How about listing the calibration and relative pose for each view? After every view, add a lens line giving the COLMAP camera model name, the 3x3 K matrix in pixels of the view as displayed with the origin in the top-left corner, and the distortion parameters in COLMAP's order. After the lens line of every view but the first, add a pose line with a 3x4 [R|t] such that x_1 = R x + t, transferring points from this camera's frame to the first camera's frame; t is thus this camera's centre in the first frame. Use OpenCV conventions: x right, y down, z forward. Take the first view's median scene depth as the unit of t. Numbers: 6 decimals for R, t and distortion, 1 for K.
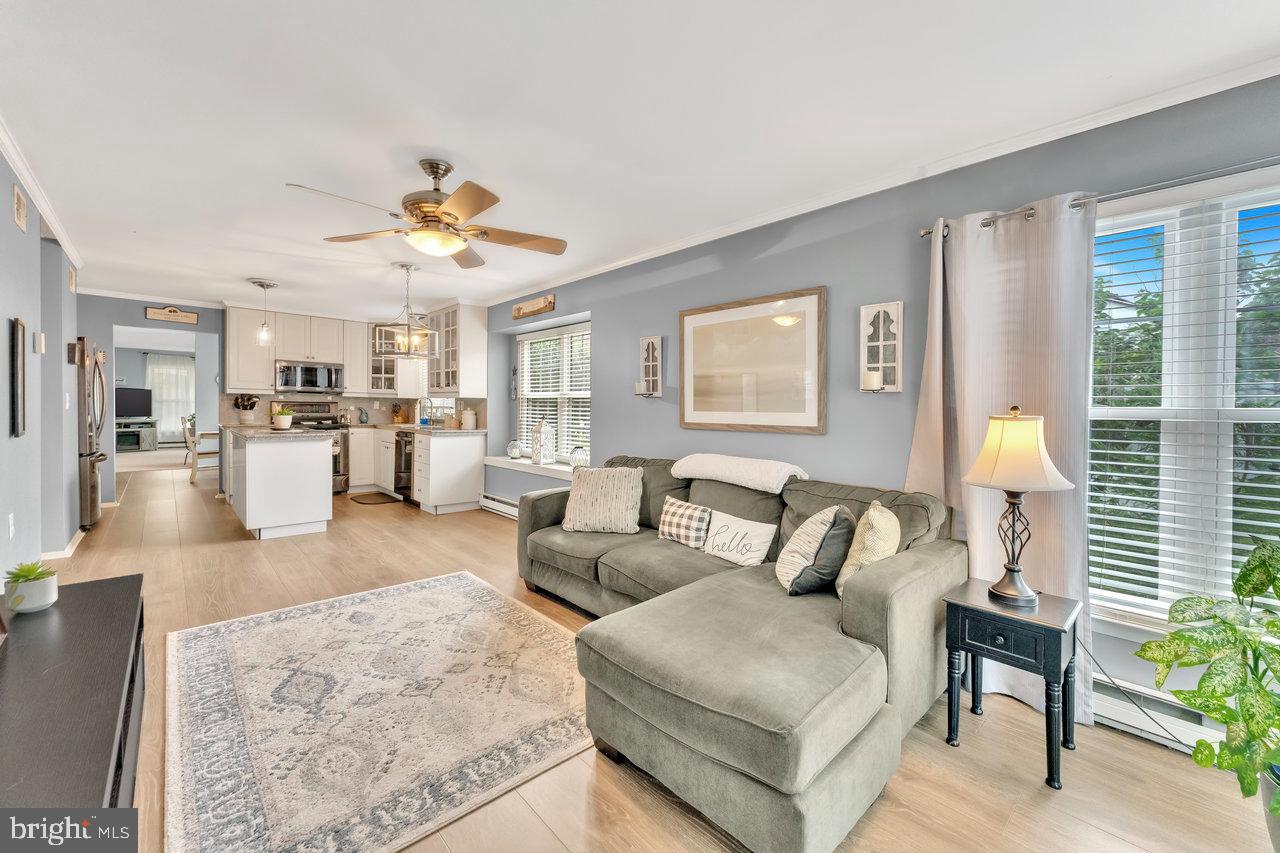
lens RADIAL K [[512.1, 0, 641.8], [0, 512.1, 422.7], [0, 0, 1]] dist [-0.000548, 0.000217]
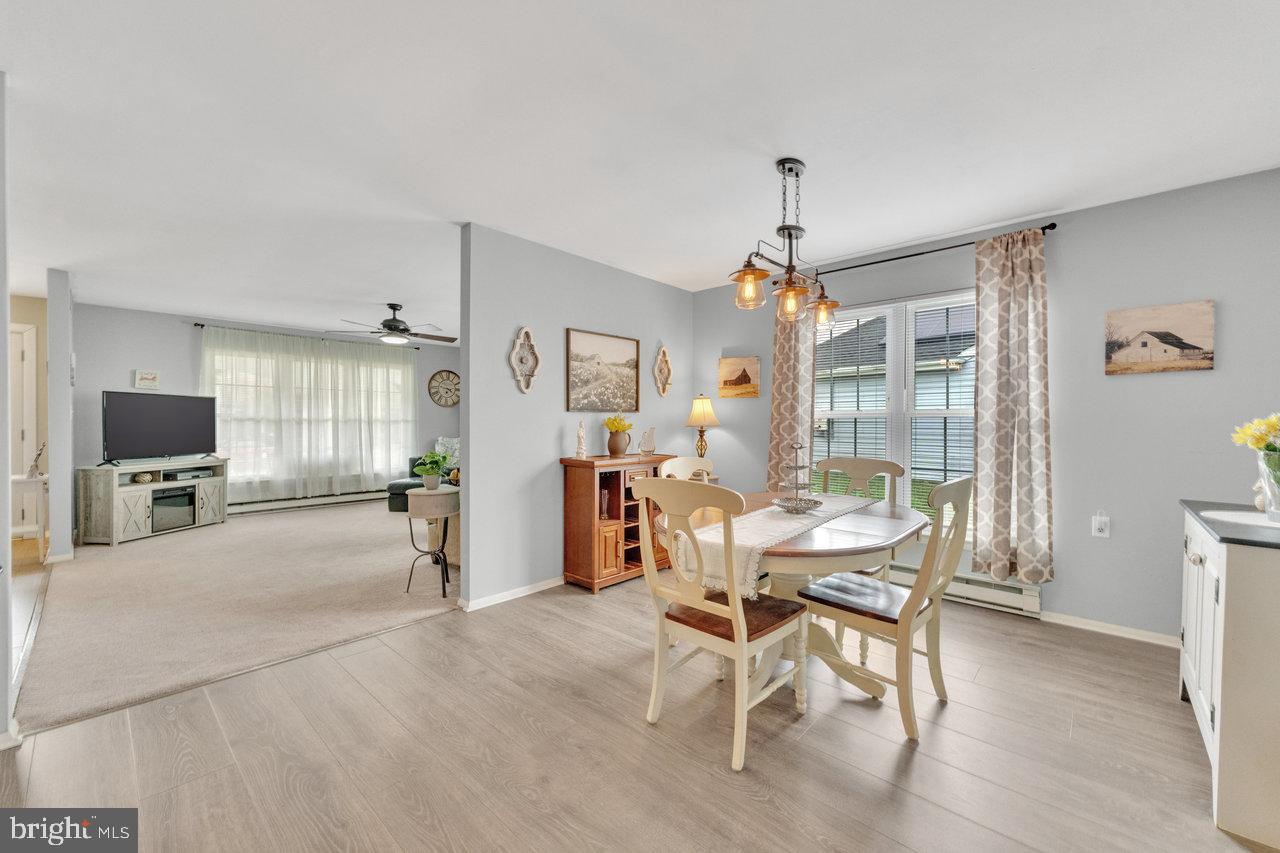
lens RADIAL K [[512.1, 0, 630.1], [0, 512.1, 426.8], [0, 0, 1]] dist [-0.000548, 0.000217]
pose [[0.996717, -0.017969, 0.078948, -1.233400], [0.019458, 0.999646, -0.018128, -0.042083], [-0.078594, 0.019605, 0.996714, 0.994940]]
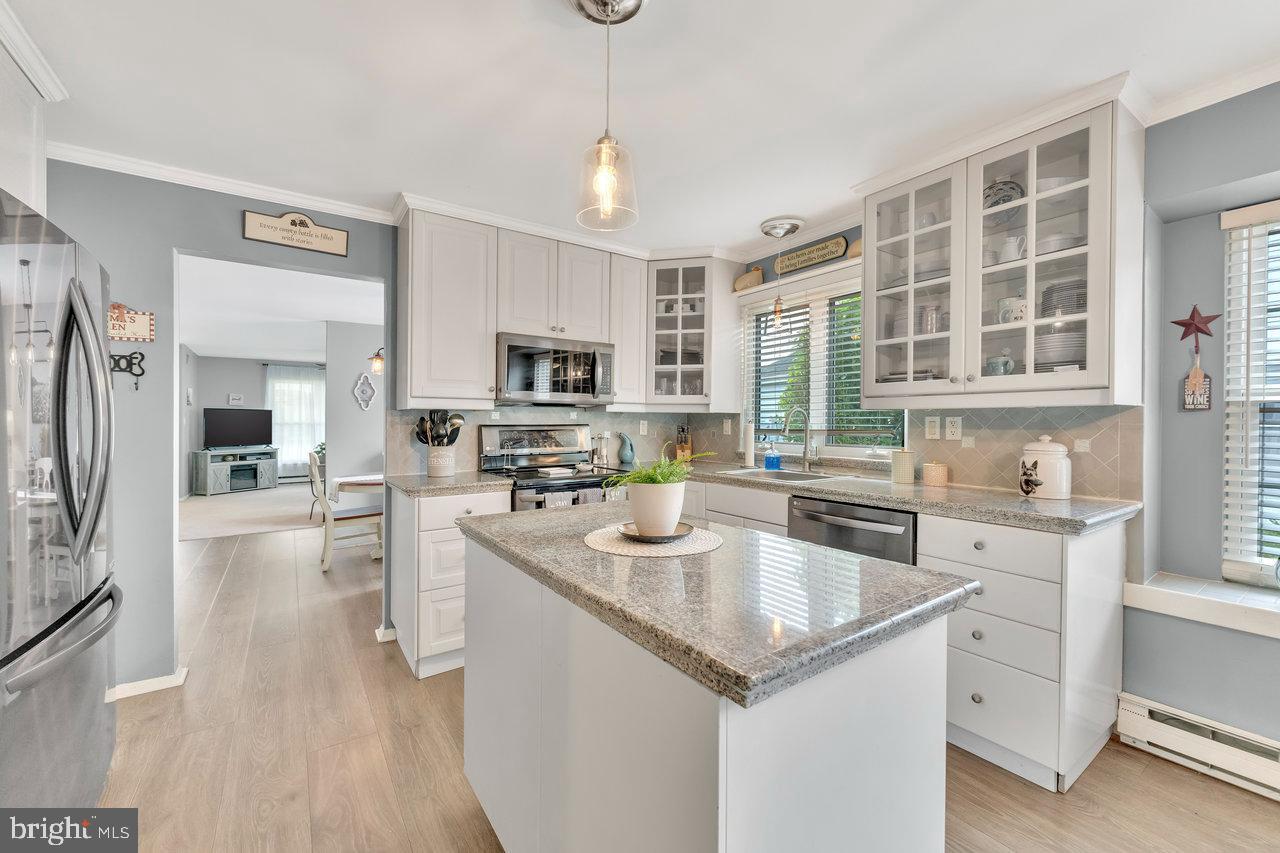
lens RADIAL K [[512.1, 0, 630.8], [0, 512.1, 420.7], [0, 0, 1]] dist [-0.000548, 0.000217]
pose [[0.986925, -0.017351, -0.160243, -0.600597], [0.012389, 0.999414, -0.031915, -0.033916], [0.160703, 0.029513, 0.986562, 0.653571]]
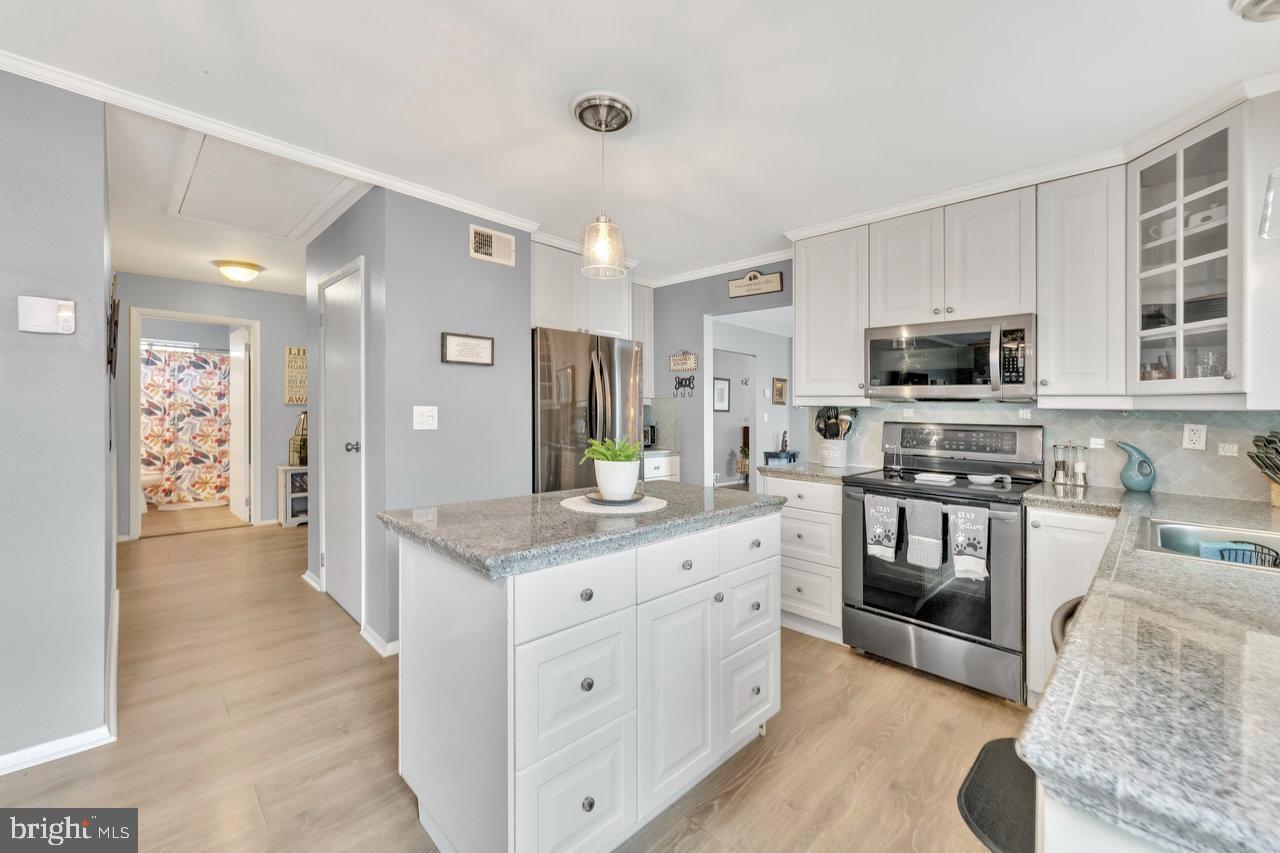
lens RADIAL K [[512.1, 0, 640.7], [0, 512.1, 418.4], [0, 0, 1]] dist [-0.000548, 0.000217]
pose [[0.026768, -0.003611, -0.999635, -0.307155], [-0.050834, 0.998695, -0.004969, -0.036813], [0.998348, 0.050948, 0.026549, 0.899645]]
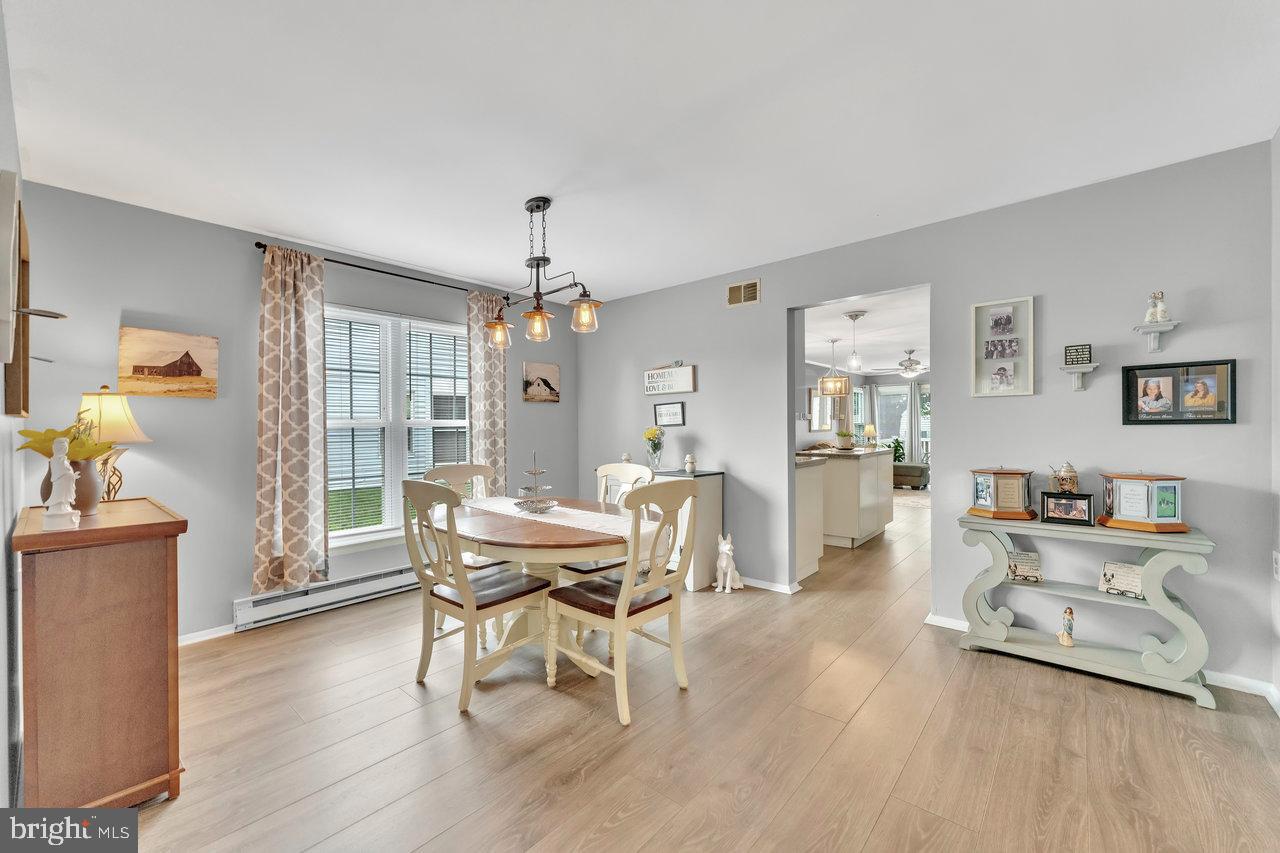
lens RADIAL K [[512.1, 0, 641.5], [0, 512.1, 431.3], [0, 0, 1]] dist [-0.000548, 0.000217]
pose [[-0.113399, -0.027111, 0.993180, -1.563479], [0.032403, 0.998995, 0.030969, -0.065756], [-0.993021, 0.035694, -0.112407, 1.385894]]
